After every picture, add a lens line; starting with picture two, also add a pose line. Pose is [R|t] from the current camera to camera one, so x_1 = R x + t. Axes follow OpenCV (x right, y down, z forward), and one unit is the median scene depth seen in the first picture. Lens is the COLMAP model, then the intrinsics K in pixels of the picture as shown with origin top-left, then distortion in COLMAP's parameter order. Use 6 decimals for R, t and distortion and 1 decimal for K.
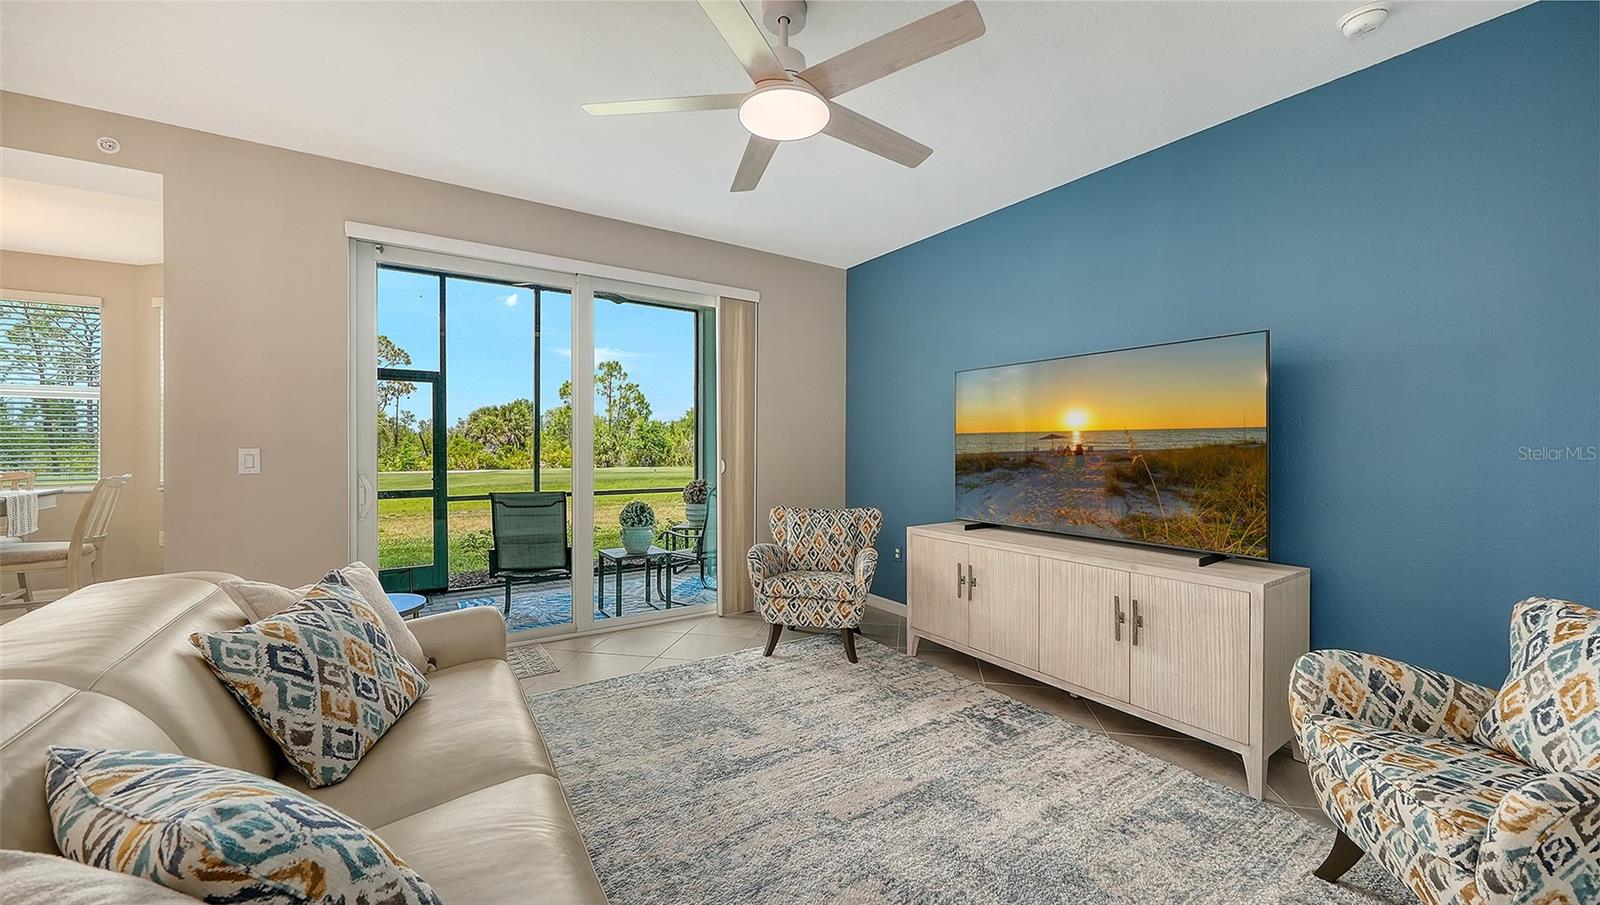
lens RADIAL K [[584.4, 0, 796.2], [0, 584.4, 448.4], [0, 0, 1]] dist [0.000369, -0.000302]
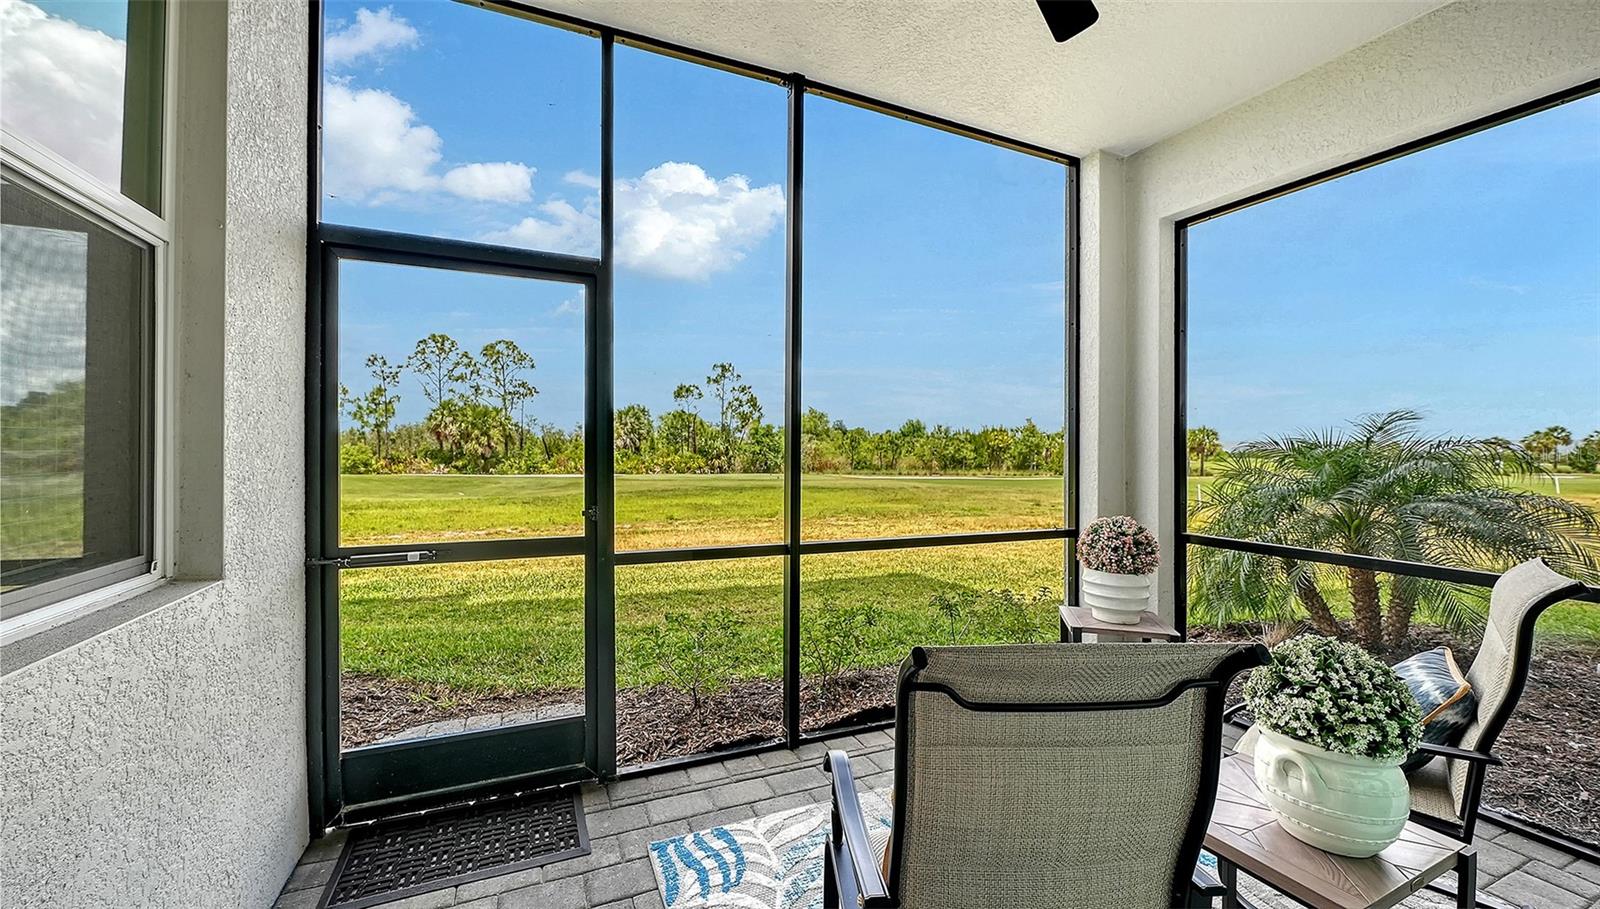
lens RADIAL K [[584.4, 0, 776.1], [0, 584.4, 454.9], [0, 0, 1]] dist [0.000369, -0.000302]
pose [[0.982046, 0.008991, -0.188426, -0.625398], [-0.009074, 0.999959, 0.000423, 0.014456], [0.188422, 0.001294, 0.982087, 0.940848]]
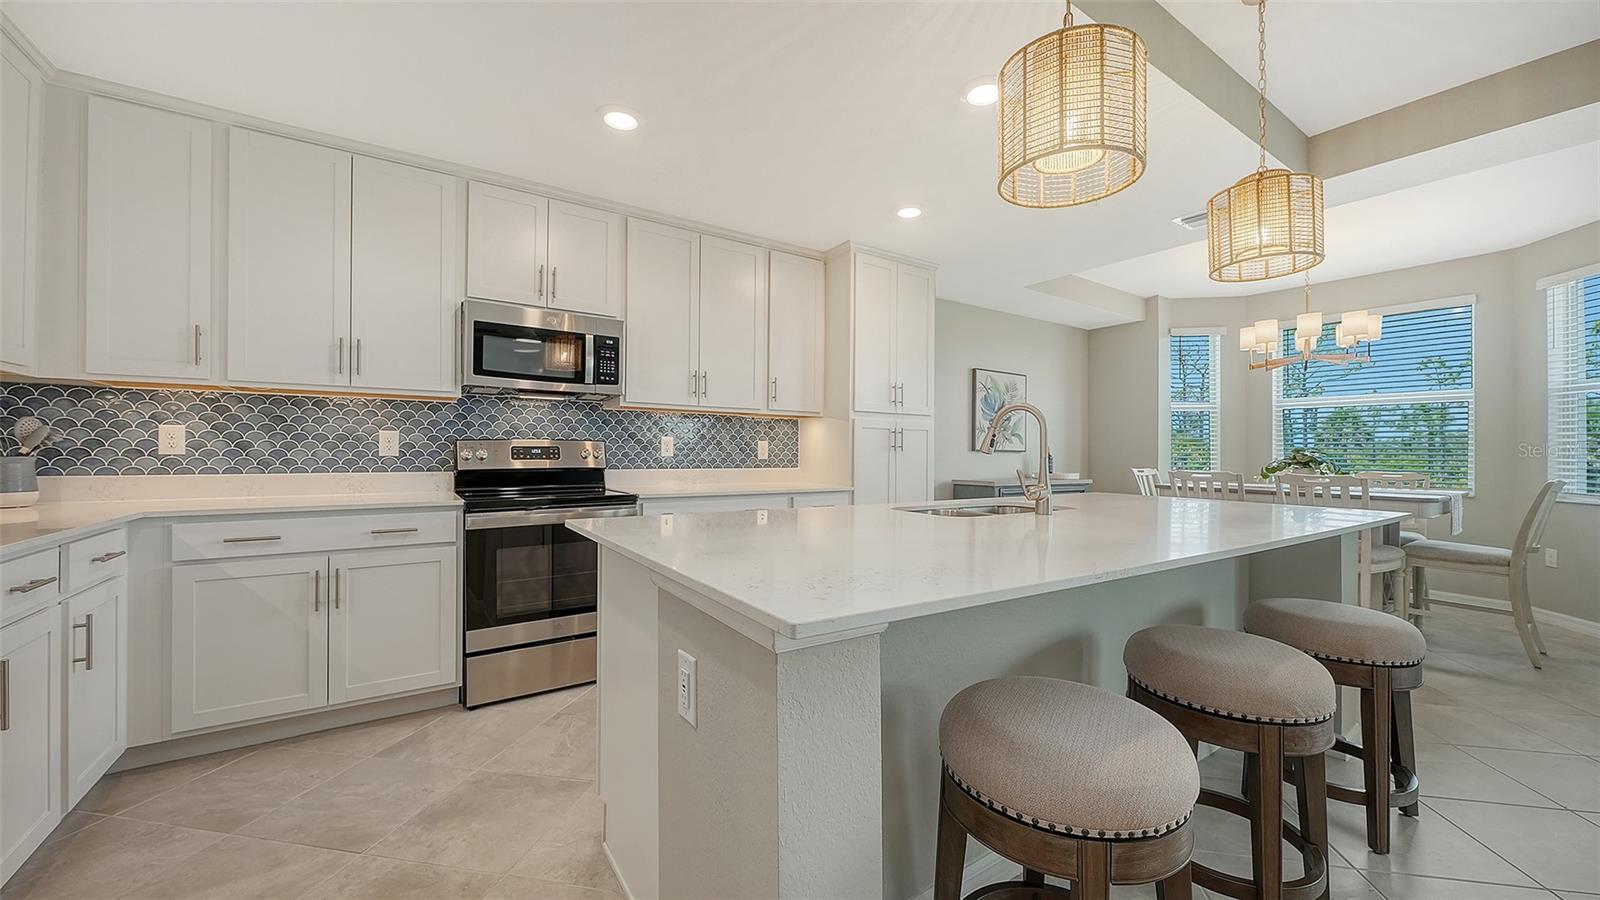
lens RADIAL K [[589.7, 0, 814.7], [0, 589.7, 445.2], [0, 0, 1]] dist [-0.005392, -0.001478]
pose [[0.025729, -0.012066, -0.999596, -0.323770], [-0.018227, 0.999755, -0.012537, 0.028556], [0.999503, 0.018542, 0.025503, -0.150610]]
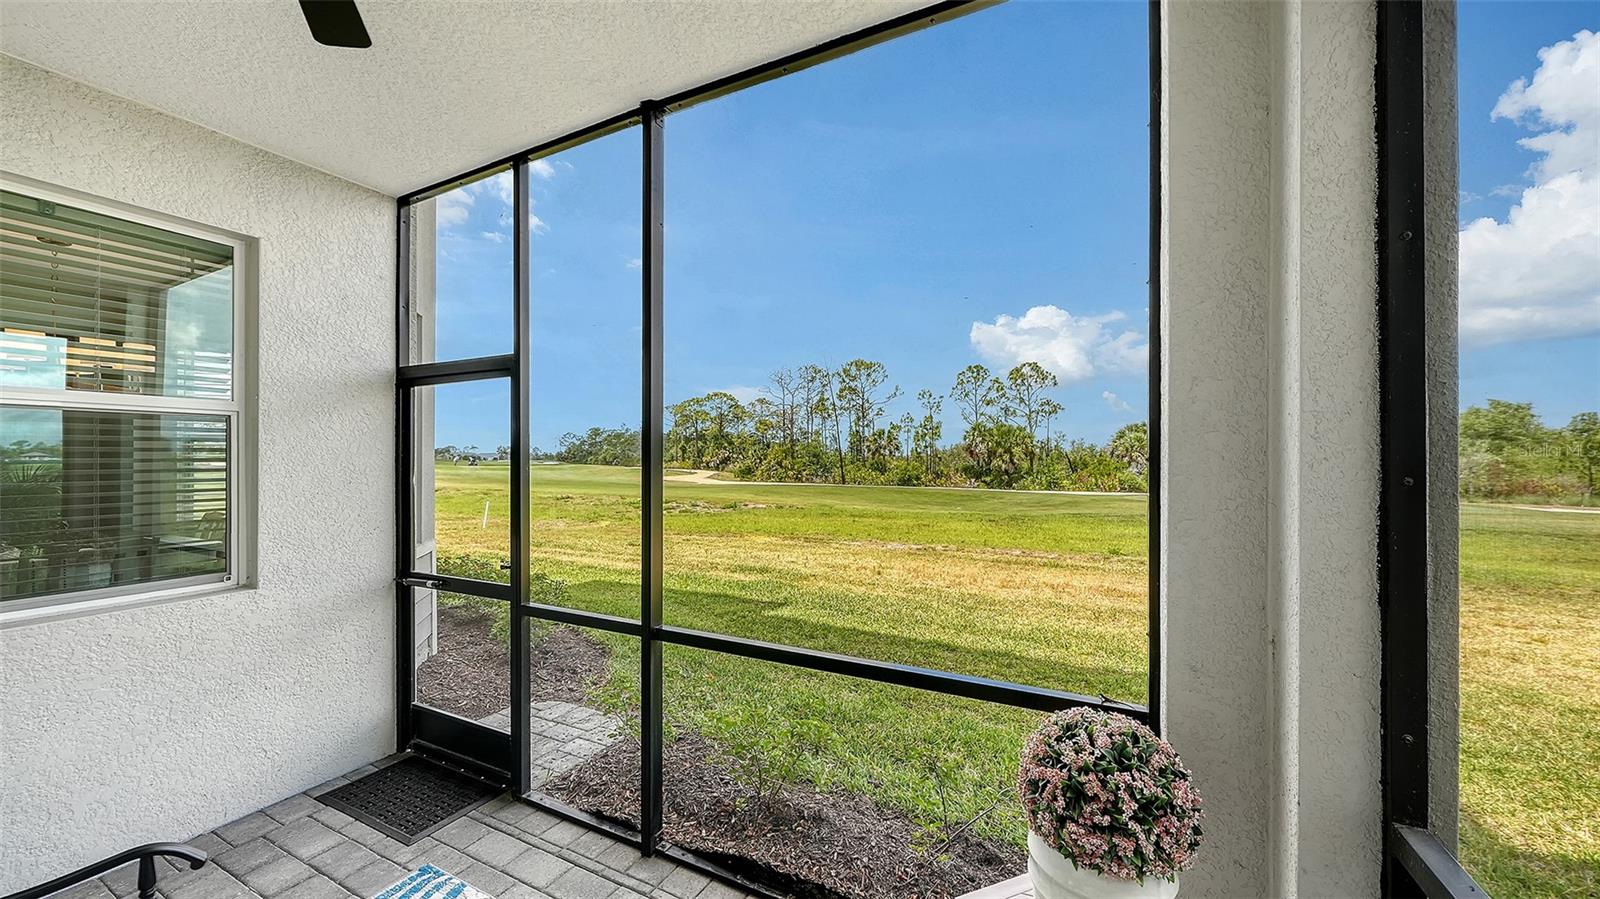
lens RADIAL K [[562.4, 0, 814.7], [0, 562.4, 458.7], [0, 0, 1]] dist [-0.003242, -0.001037]
pose [[0.482787, -0.004267, -0.875727, -0.106502], [-0.004322, 0.999964, -0.007255, -0.056647], [0.875727, 0.007288, 0.482751, 1.518135]]
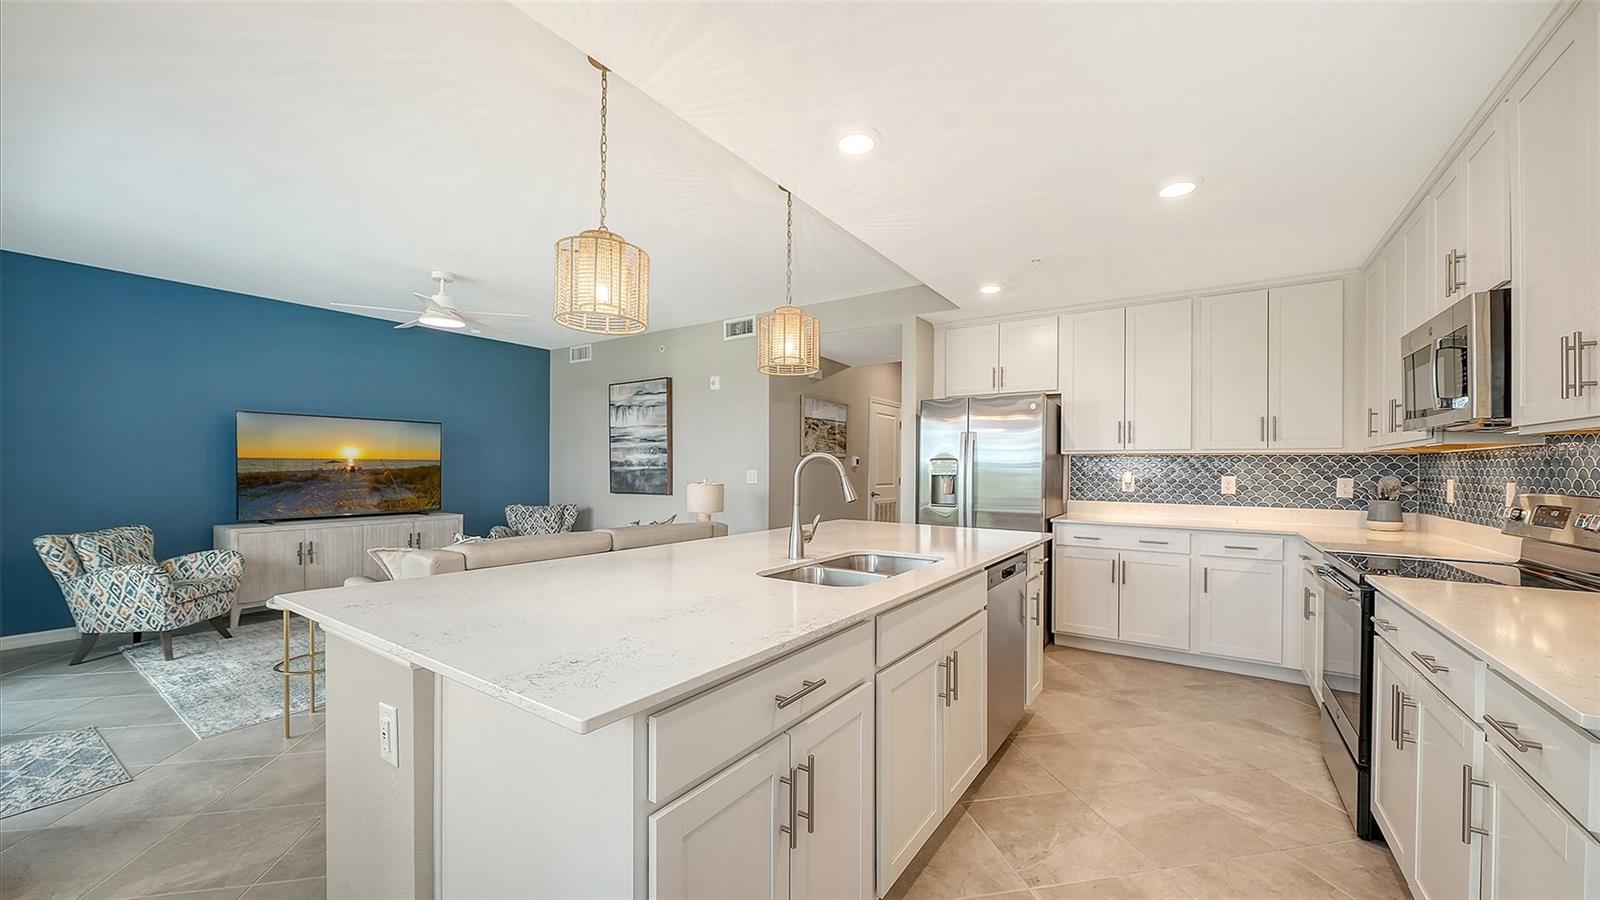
lens RADIAL K [[589.7, 0, 796.3], [0, 589.7, 457.5], [0, 0, 1]] dist [-0.005392, -0.001478]
pose [[-0.378398, 0.009108, 0.925598, -1.479622], [-0.000923, 0.999947, -0.010217, -0.013320], [-0.925643, -0.004720, -0.378369, 0.336229]]
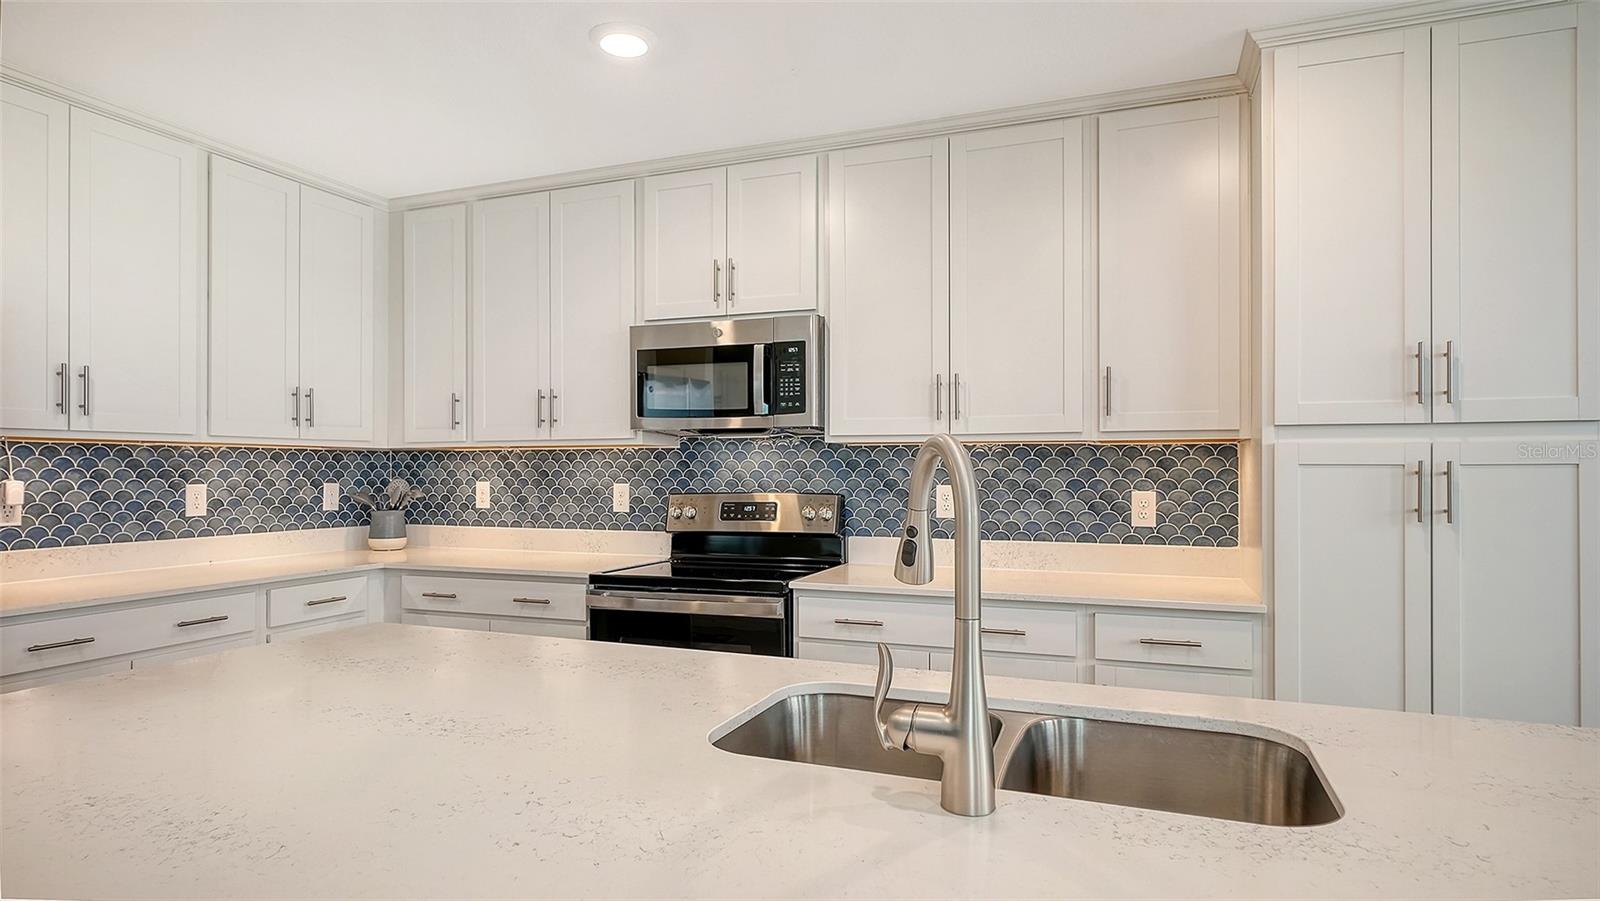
lens RADIAL K [[880.5, 0, 794.2], [0, 880.5, 463.0], [0, 0, 1]] dist [-0.000649, -0.000404]
pose [[-0.815500, -0.008165, -0.578699, -0.703361], [-0.007740, 0.999965, -0.003202, -0.014372], [0.578705, 0.001868, -0.815535, 0.284153]]
